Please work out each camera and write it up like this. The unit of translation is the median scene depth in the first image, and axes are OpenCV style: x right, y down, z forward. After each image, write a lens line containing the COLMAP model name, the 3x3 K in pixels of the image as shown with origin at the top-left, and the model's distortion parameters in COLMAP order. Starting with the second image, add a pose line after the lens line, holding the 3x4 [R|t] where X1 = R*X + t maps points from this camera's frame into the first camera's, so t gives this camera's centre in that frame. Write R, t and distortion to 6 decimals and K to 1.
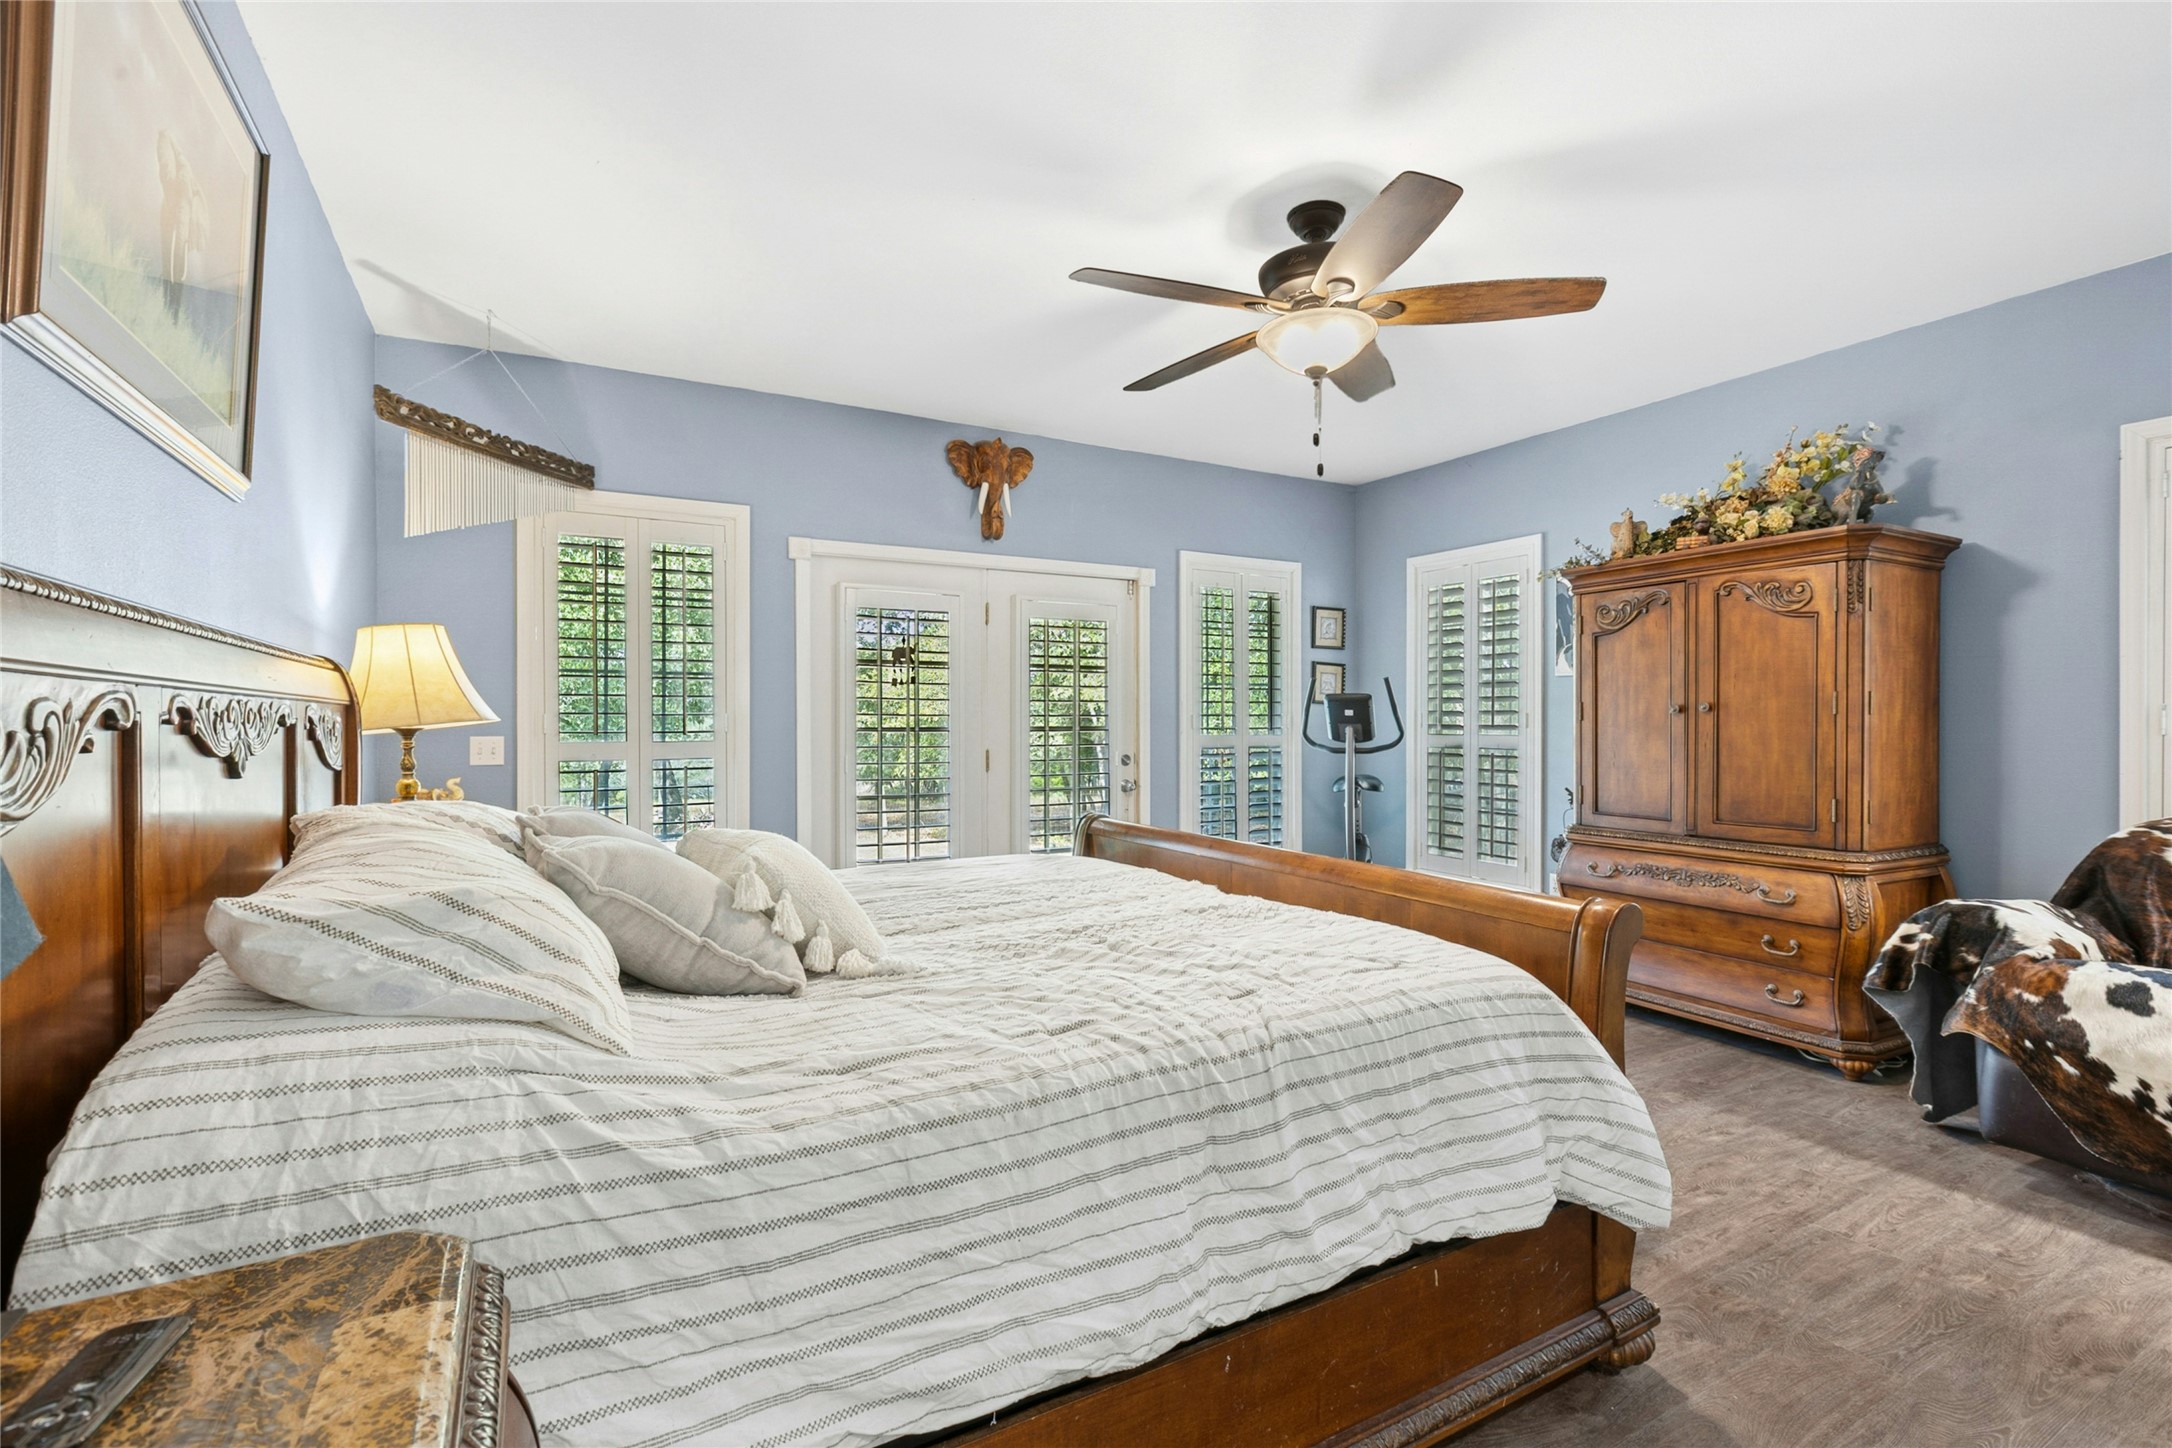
lens RADIAL K [[957.7, 0, 1086.0], [0, 957.7, 724.0], [0, 0, 1]] dist [0.000857, 0.000066]
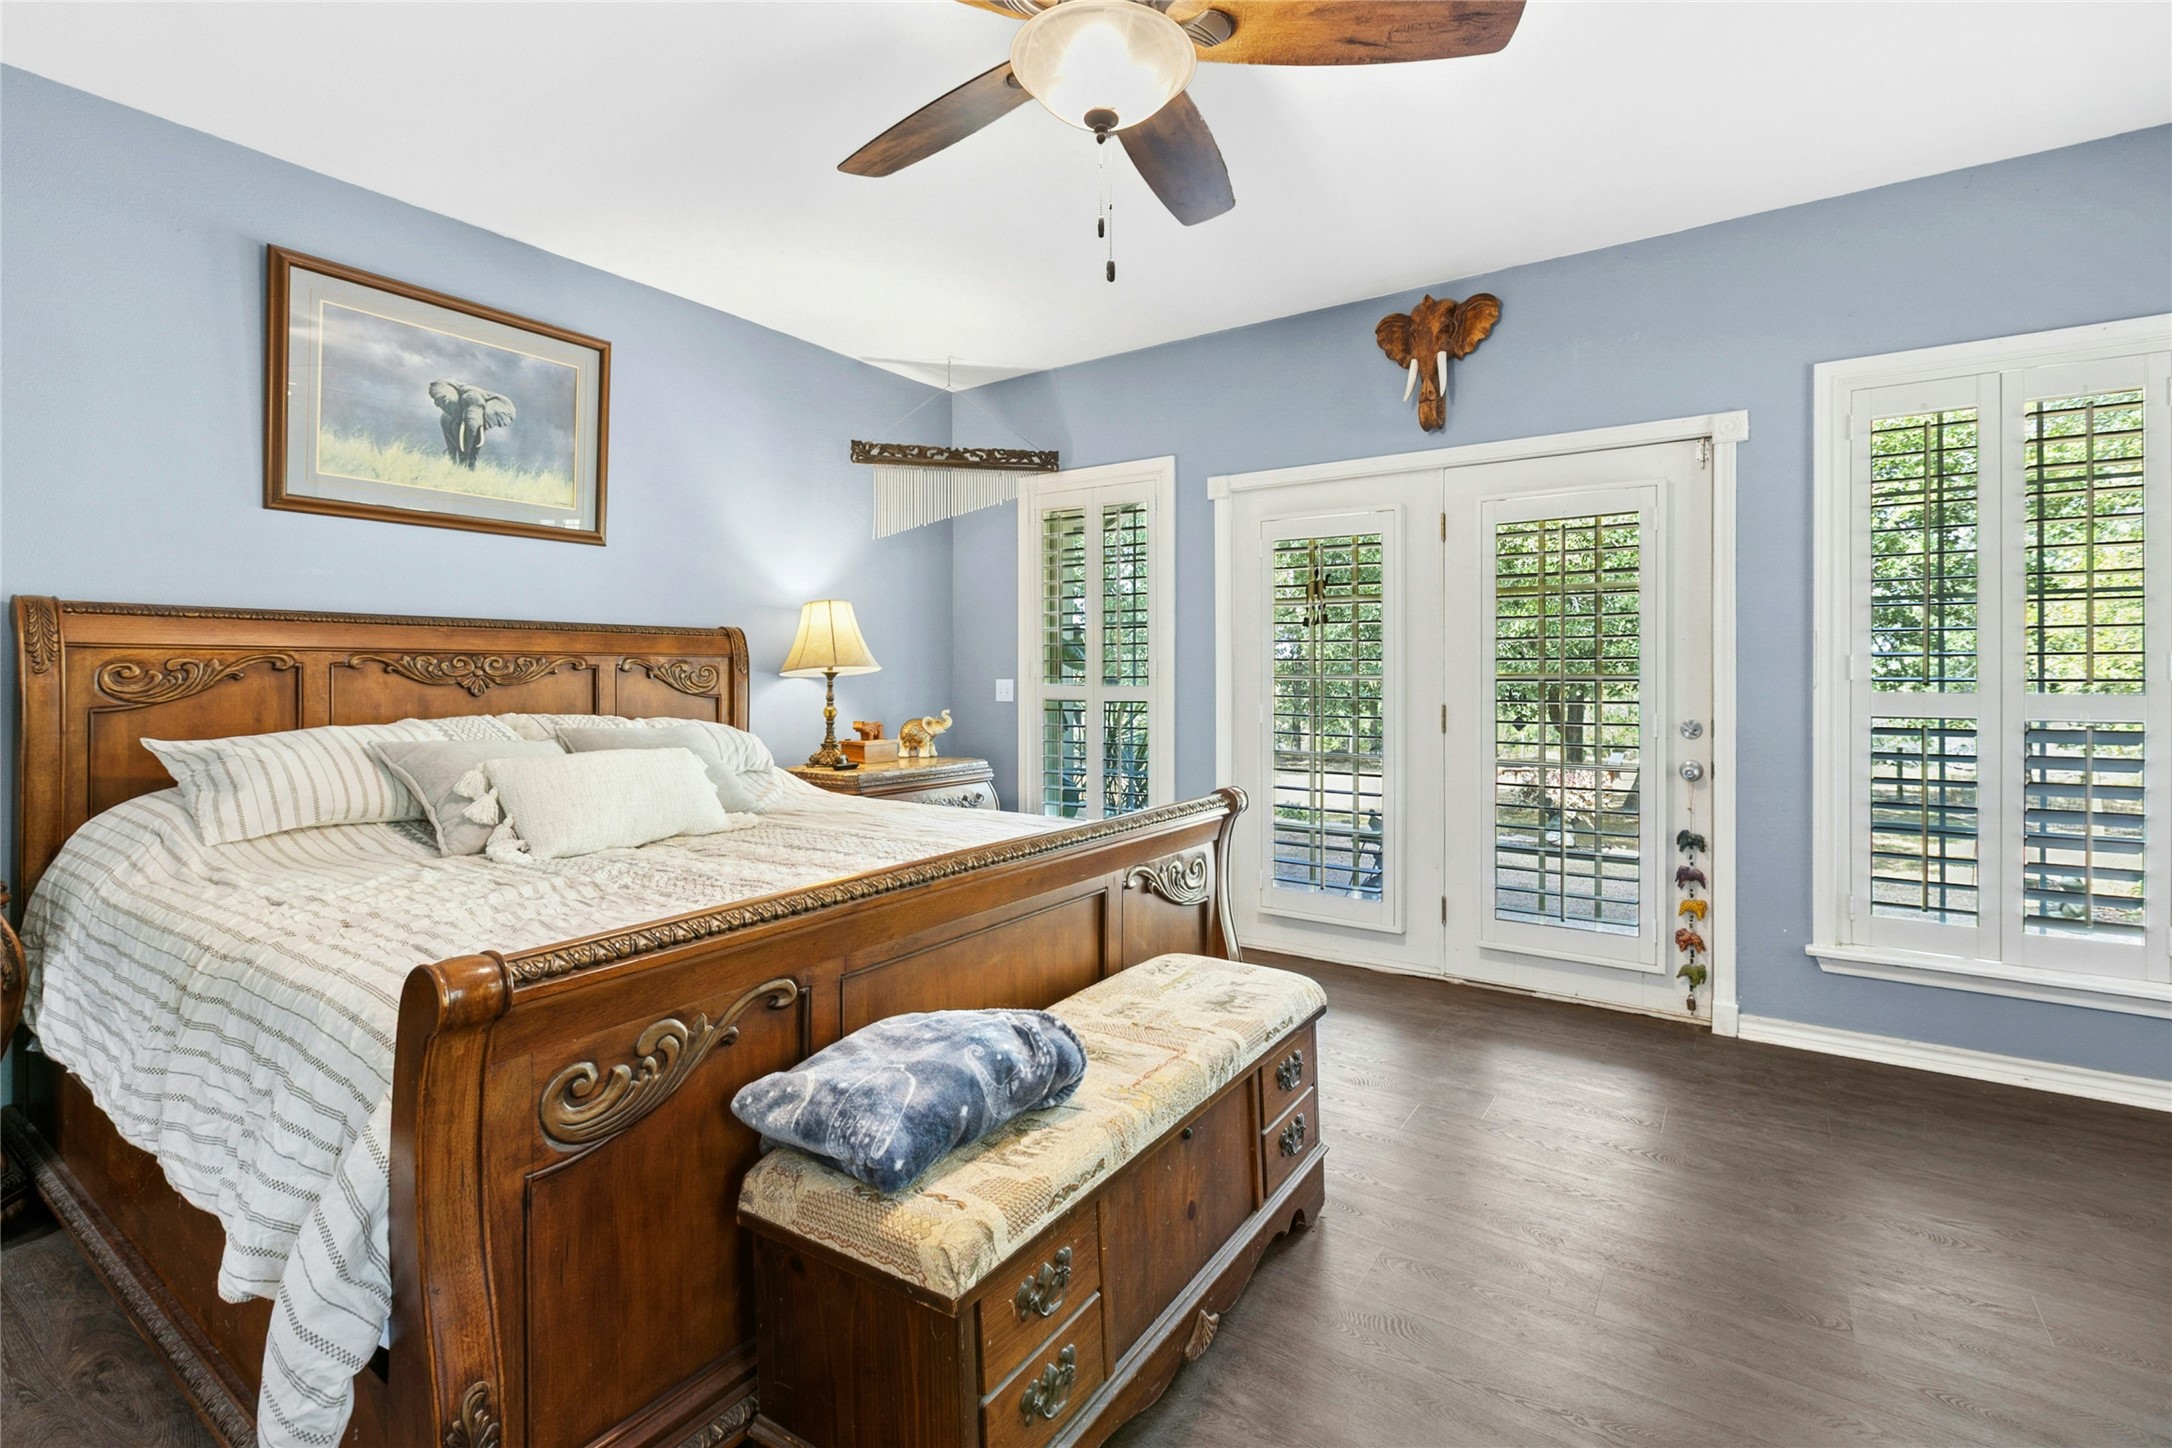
lens RADIAL K [[967.1, 0, 1088.2], [0, 967.1, 693.3], [0, 0, 1]] dist [-0.000510, -0.000213]
pose [[0.443822, 0.026055, -0.895736, 0.523982], [-0.002556, 0.999610, 0.027810, -0.003123], [0.896111, -0.010054, 0.443715, 0.448350]]
